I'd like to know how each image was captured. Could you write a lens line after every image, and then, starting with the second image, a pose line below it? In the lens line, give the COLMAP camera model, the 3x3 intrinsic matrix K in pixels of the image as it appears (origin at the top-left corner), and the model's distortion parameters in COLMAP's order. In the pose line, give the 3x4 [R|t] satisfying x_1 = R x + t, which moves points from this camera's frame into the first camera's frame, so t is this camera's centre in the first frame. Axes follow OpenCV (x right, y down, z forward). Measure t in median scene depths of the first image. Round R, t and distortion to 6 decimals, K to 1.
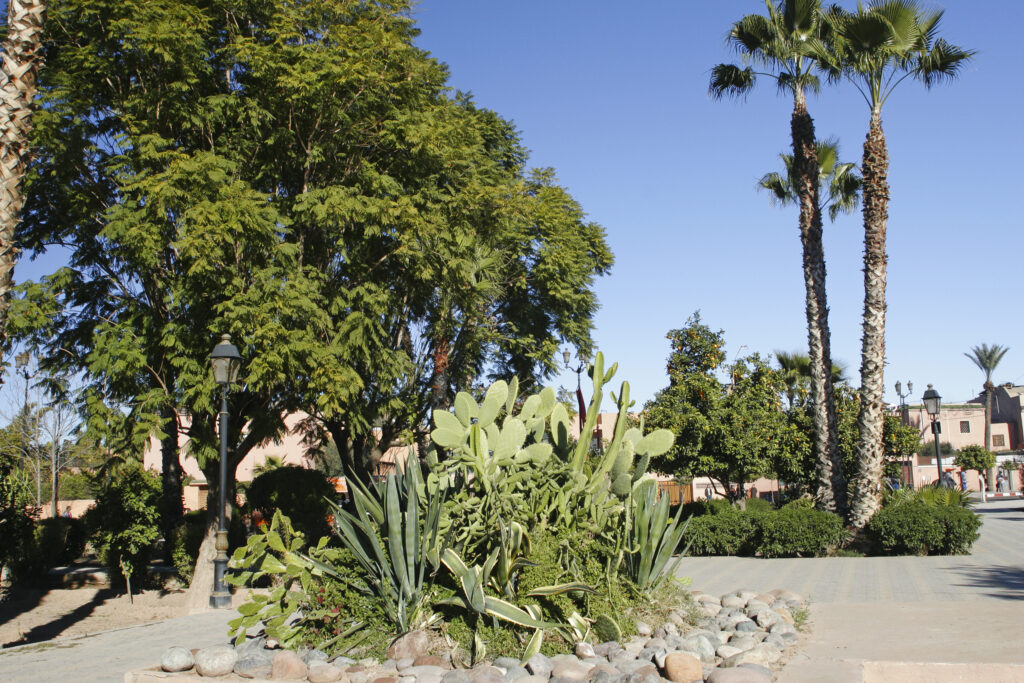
lens RADIAL K [[964.8, 0, 511.4], [0, 964.8, 348.1], [0, 0, 1]] dist [-0.088361, 0.000000]
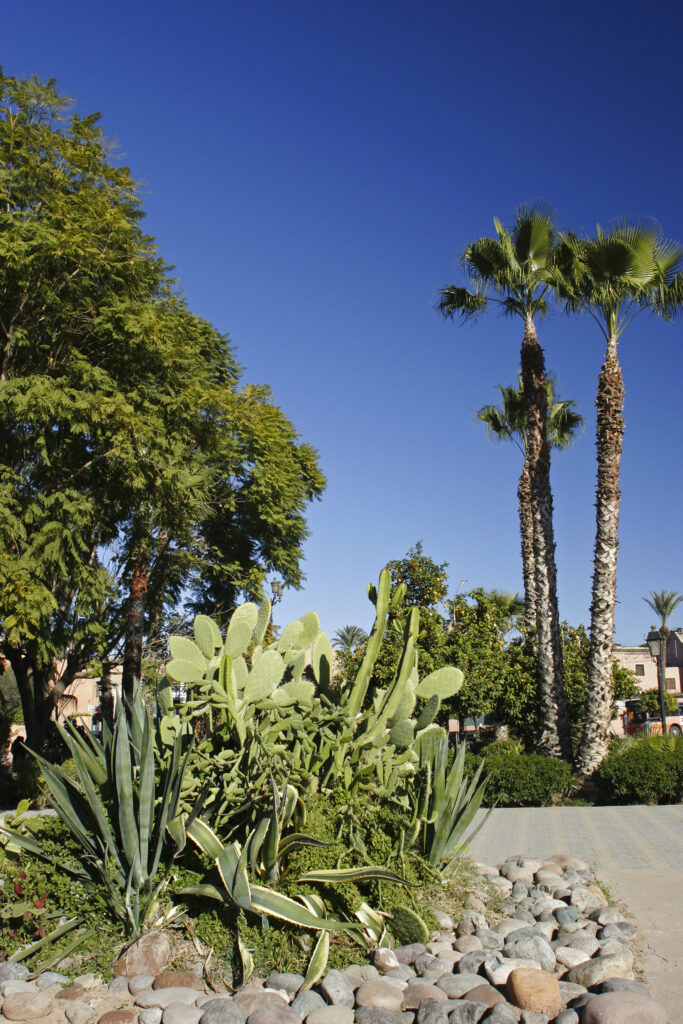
lens RADIAL K [[964.8, 0, 361.5], [0, 964.8, 516.7], [0, 0, 1]] dist [-0.088361, 0.000000]
pose [[0.984298, 0.046549, 0.170264, -0.029828], [-0.034718, 0.996813, -0.071817, 0.008264], [-0.173065, 0.064778, 0.982778, 0.087579]]
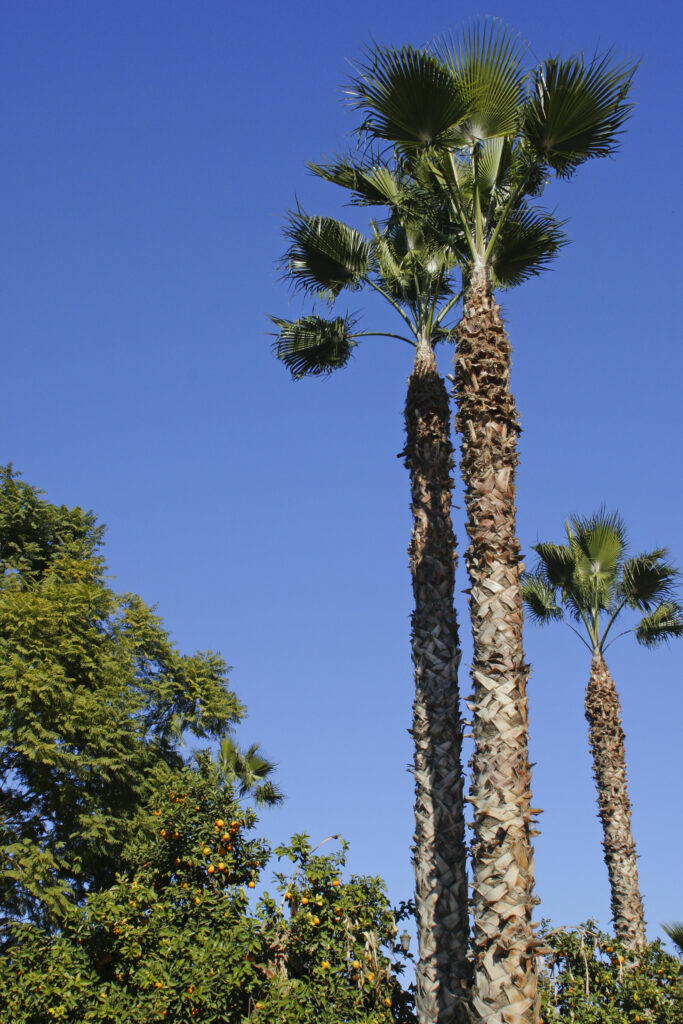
lens RADIAL K [[964.8, 0, 340.9], [0, 964.8, 504.2], [0, 0, 1]] dist [-0.088361, 0.000000]
pose [[0.984421, -0.073259, -0.159837, 0.391188], [-0.004702, 0.897772, -0.440436, 0.066035], [0.175763, 0.434326, 0.883441, 0.626560]]
